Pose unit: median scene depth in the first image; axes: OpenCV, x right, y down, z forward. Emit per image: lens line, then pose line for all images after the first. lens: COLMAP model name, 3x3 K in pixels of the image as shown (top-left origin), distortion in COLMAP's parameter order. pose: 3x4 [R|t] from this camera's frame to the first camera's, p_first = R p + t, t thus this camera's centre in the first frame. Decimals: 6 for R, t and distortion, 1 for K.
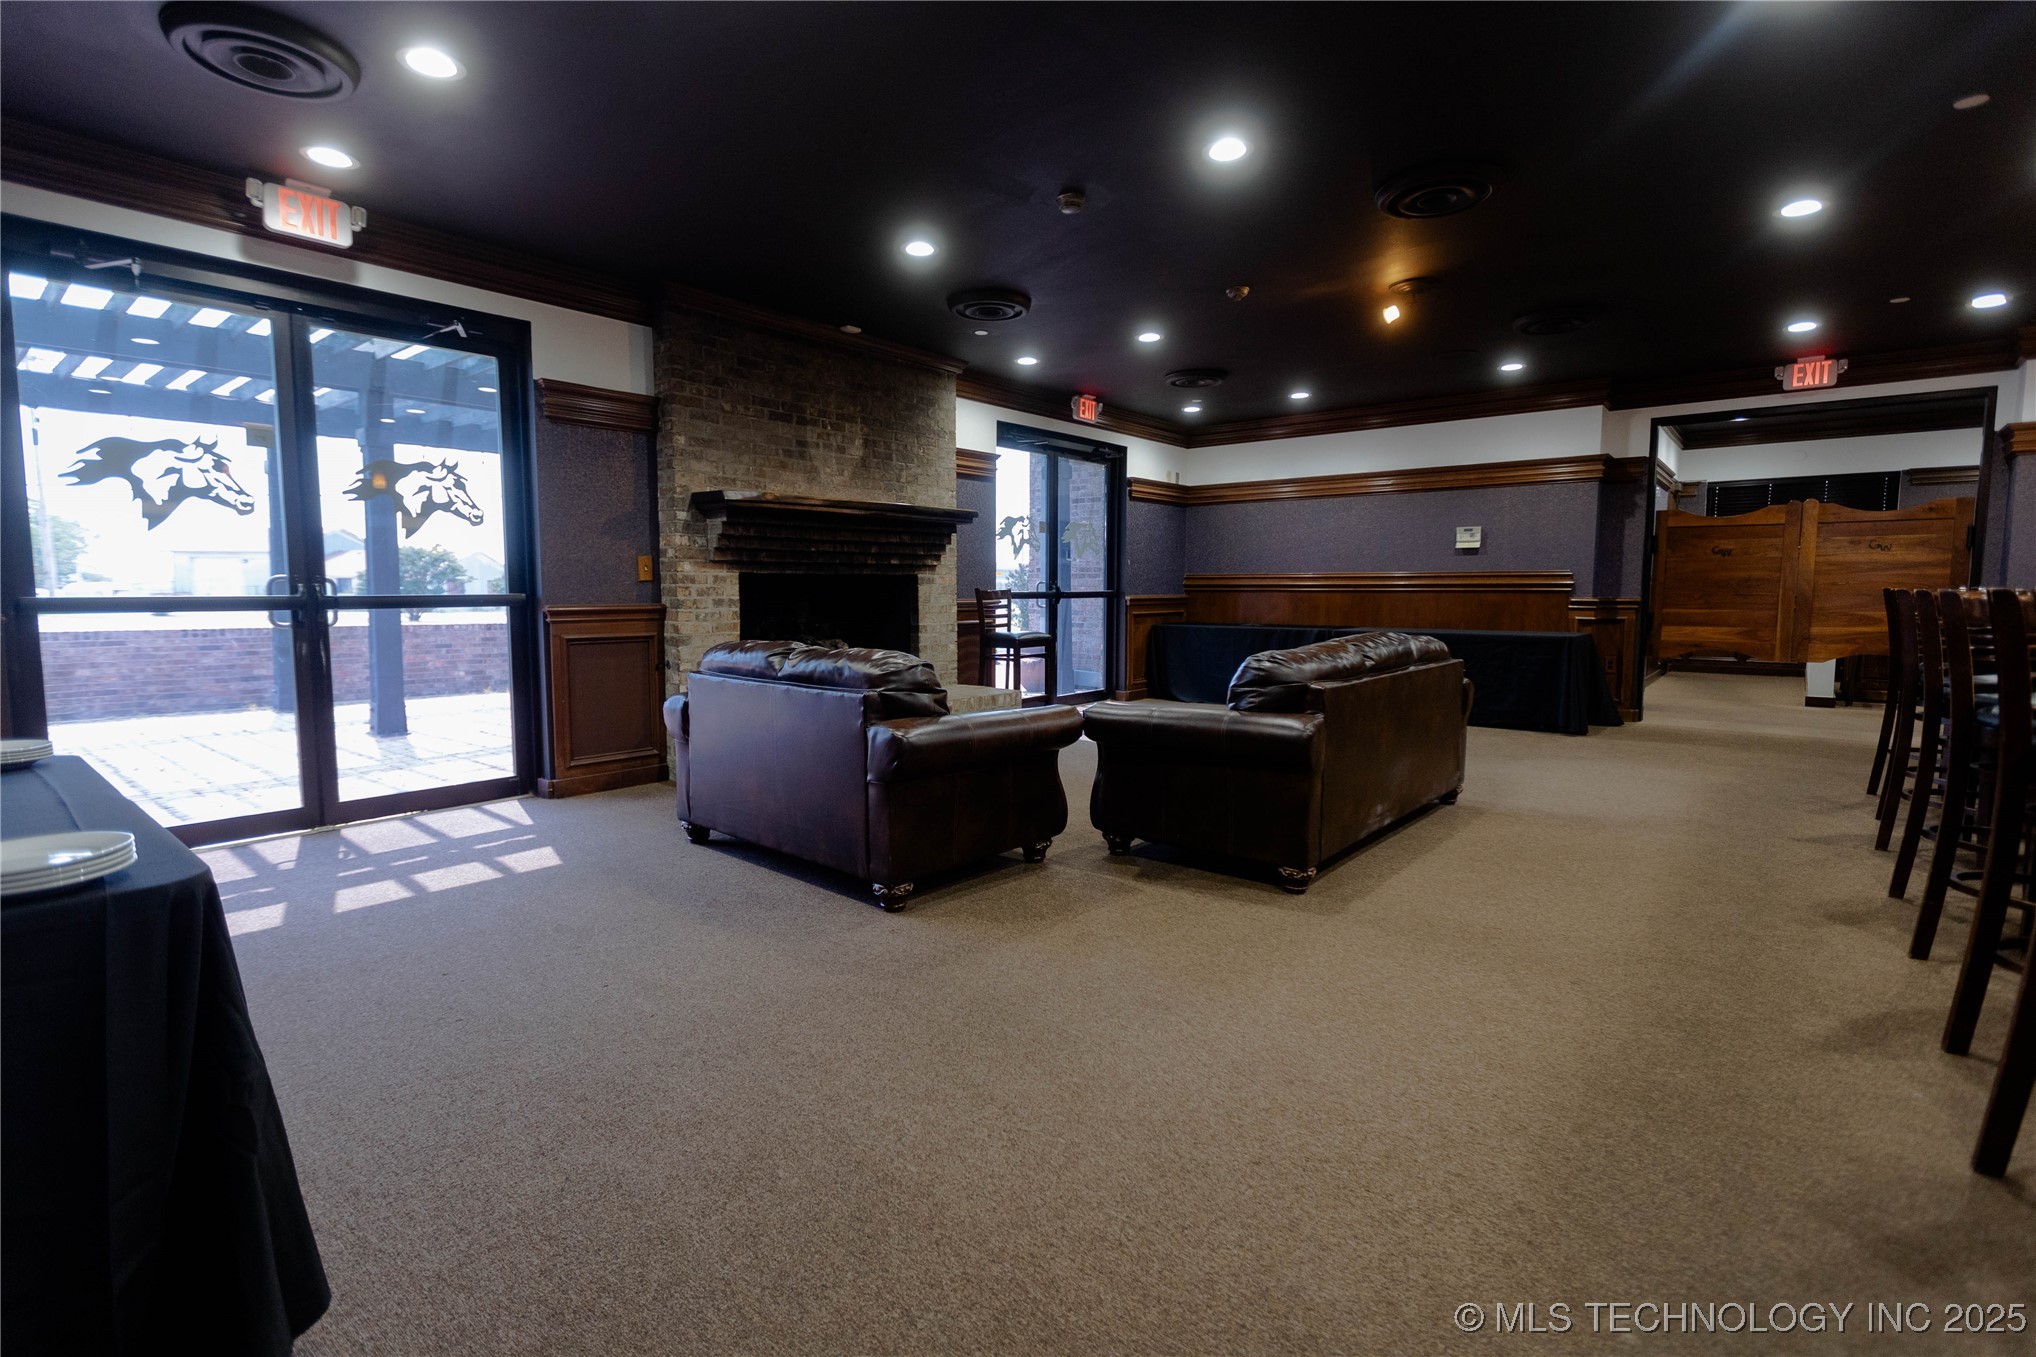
lens RADIAL K [[952.0, 0, 1018.0], [0, 952.0, 678.5], [0, 0, 1]] dist [0.002412, 0.000073]
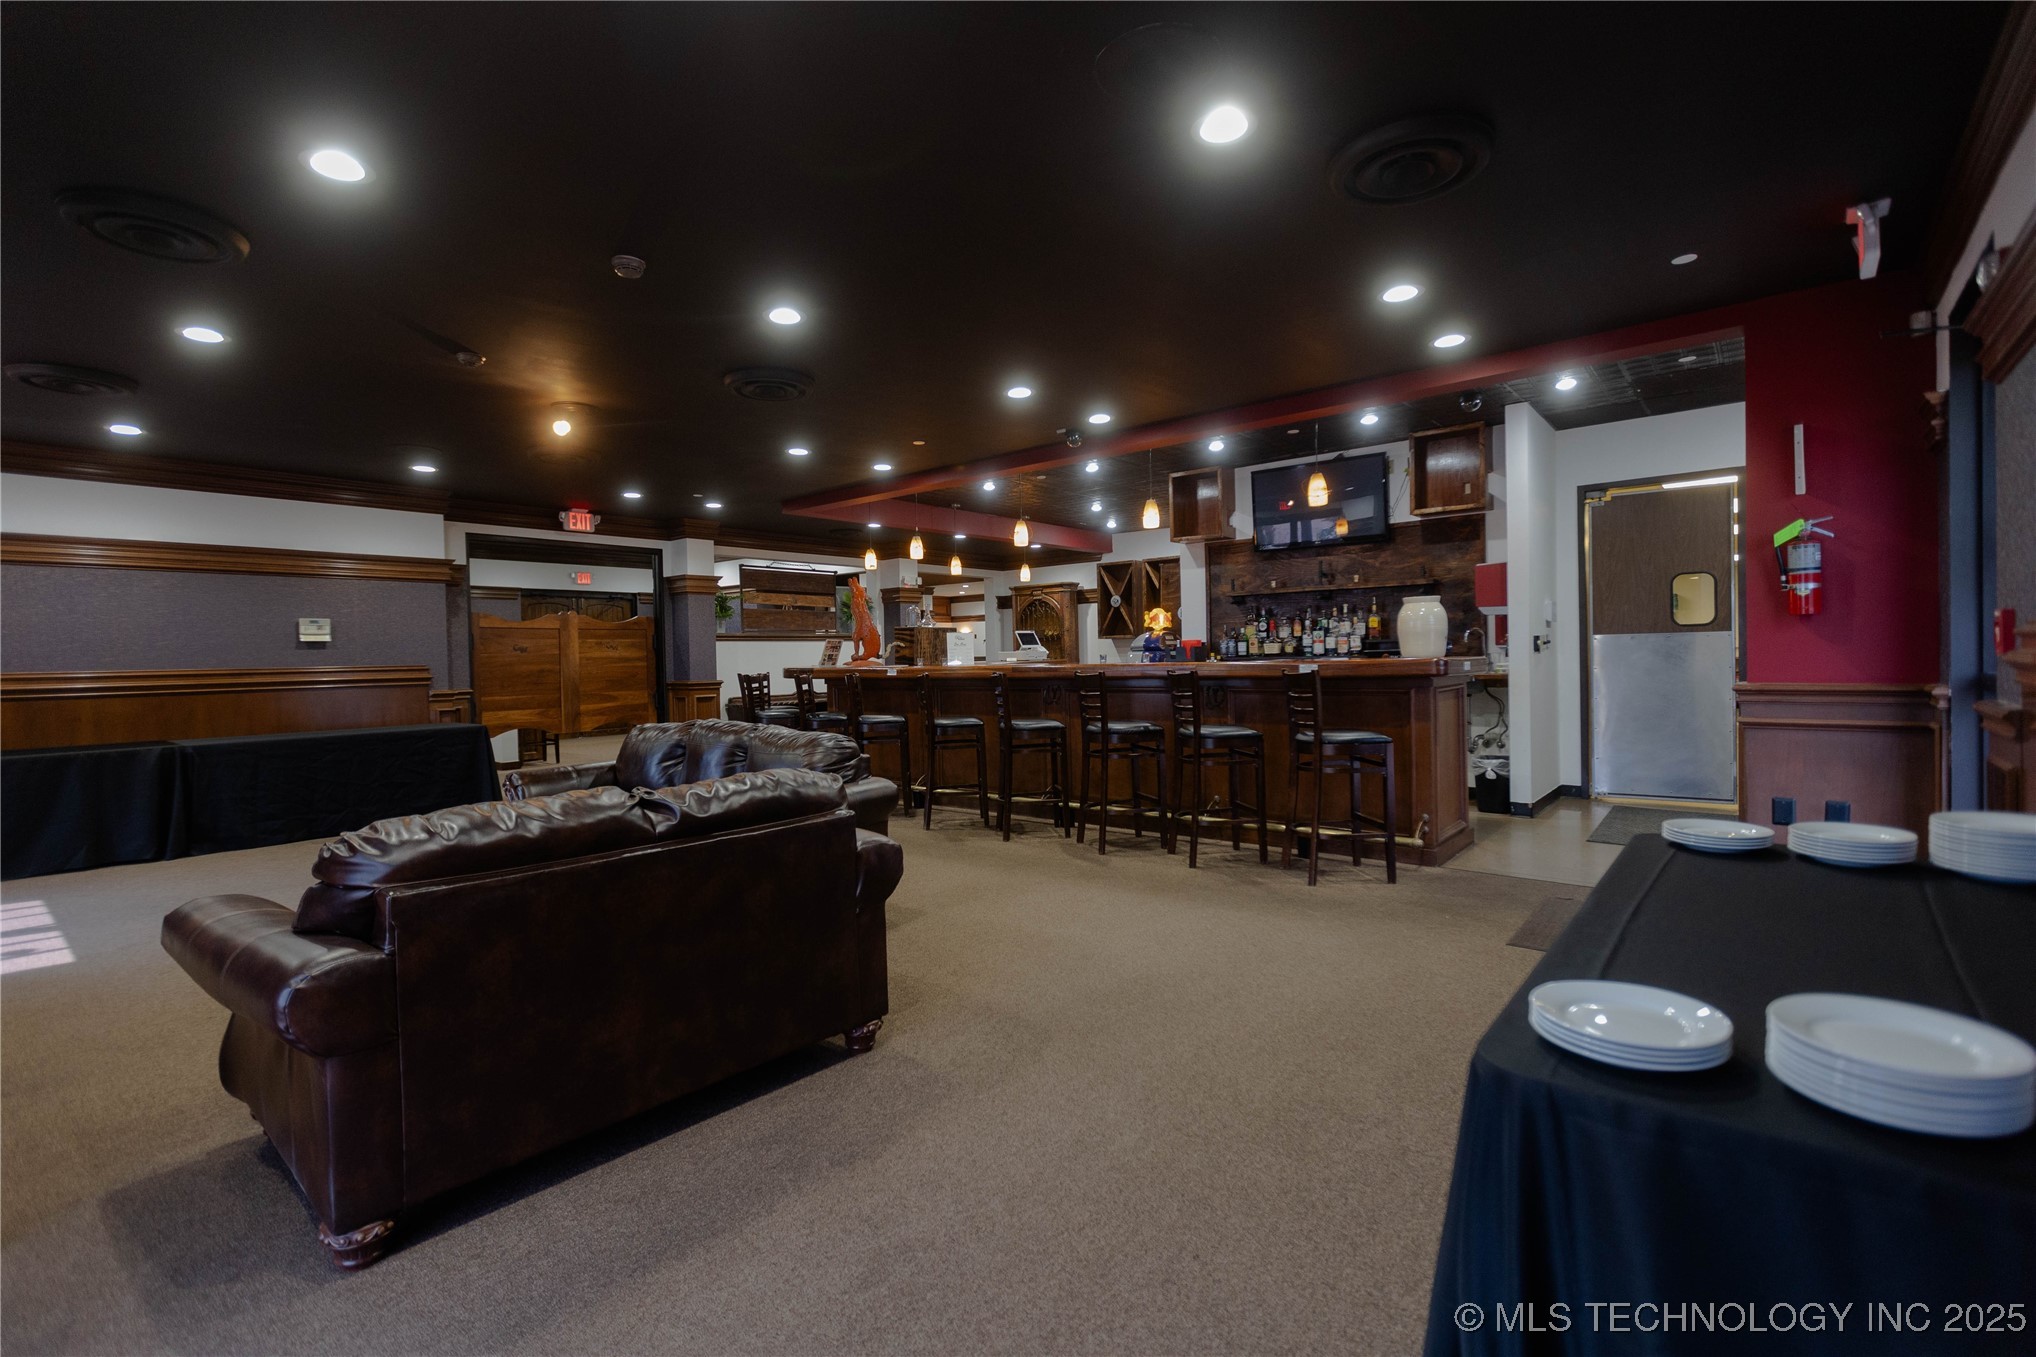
lens RADIAL K [[919.5, 0, 1018.0], [0, 919.5, 678.5], [0, 0, 1]] dist [0.000313, 0.000055]
pose [[-0.014034, -0.023884, 0.999616, -0.498979], [0.115788, 0.992950, 0.025350, -0.055387], [-0.993175, 0.116100, -0.011169, 0.412900]]
